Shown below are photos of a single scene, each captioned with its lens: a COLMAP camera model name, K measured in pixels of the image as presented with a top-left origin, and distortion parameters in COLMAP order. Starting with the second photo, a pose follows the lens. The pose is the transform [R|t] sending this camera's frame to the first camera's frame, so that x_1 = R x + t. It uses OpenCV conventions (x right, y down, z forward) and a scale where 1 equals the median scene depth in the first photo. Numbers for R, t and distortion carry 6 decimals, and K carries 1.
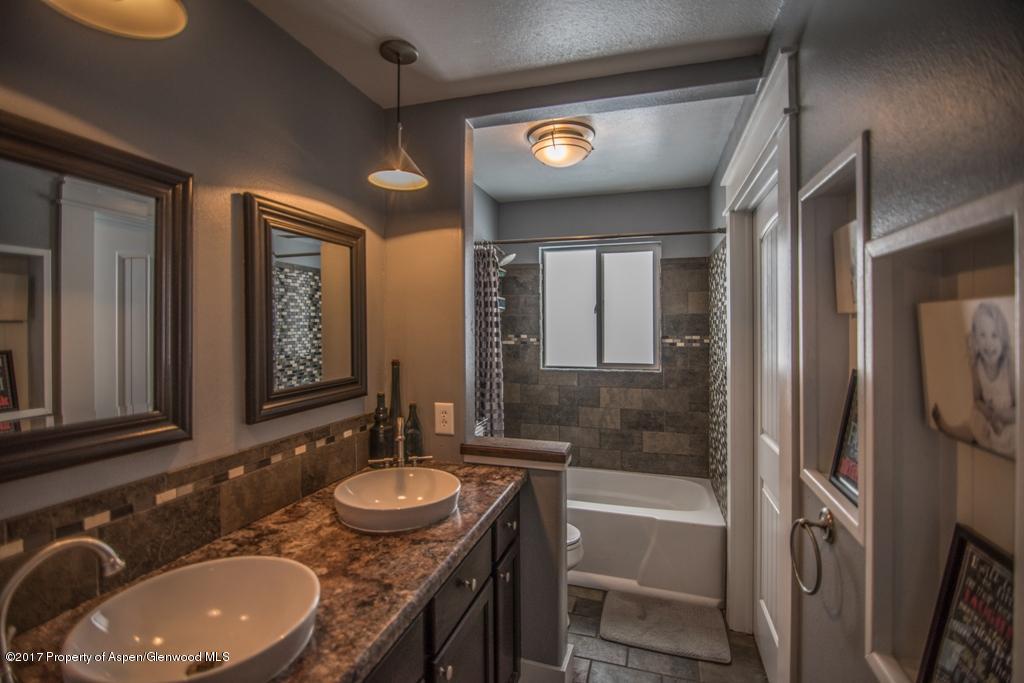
lens RADIAL K [[476.5, 0, 511.5], [0, 476.5, 324.8], [0, 0, 1]] dist [-0.005765, -0.001224]
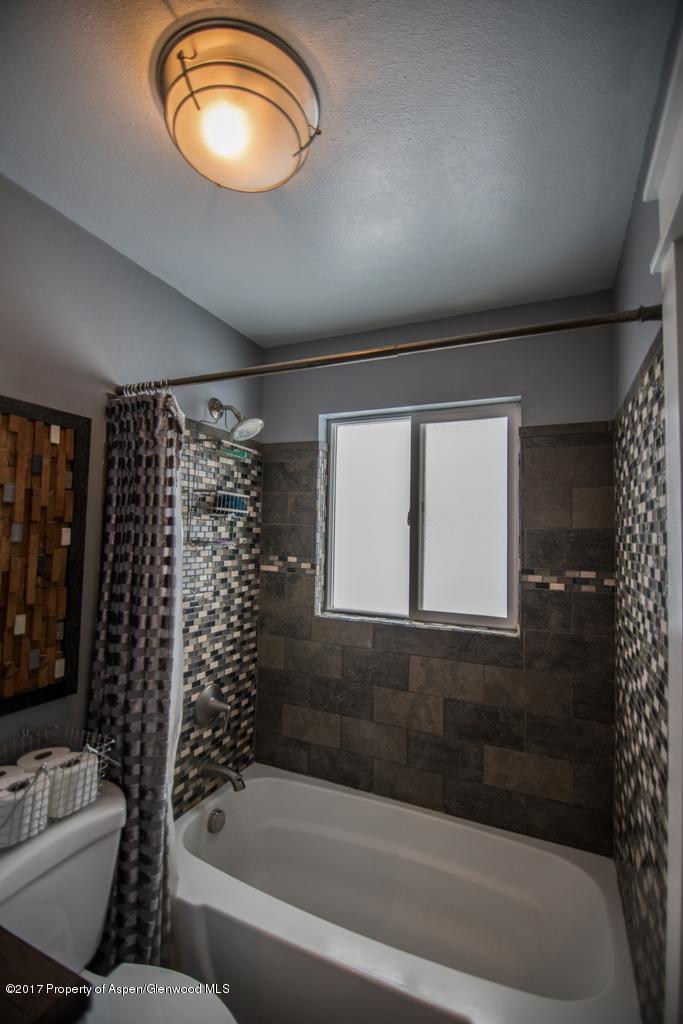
lens RADIAL K [[476.5, 0, 338.8], [0, 476.5, 510.5], [0, 0, 1]] dist [-0.005765, -0.001224]
pose [[0.991314, 0.019042, -0.130132, 0.173266], [-0.025884, 0.998358, -0.051095, -0.009466], [0.128945, 0.054019, 0.990179, 0.420026]]
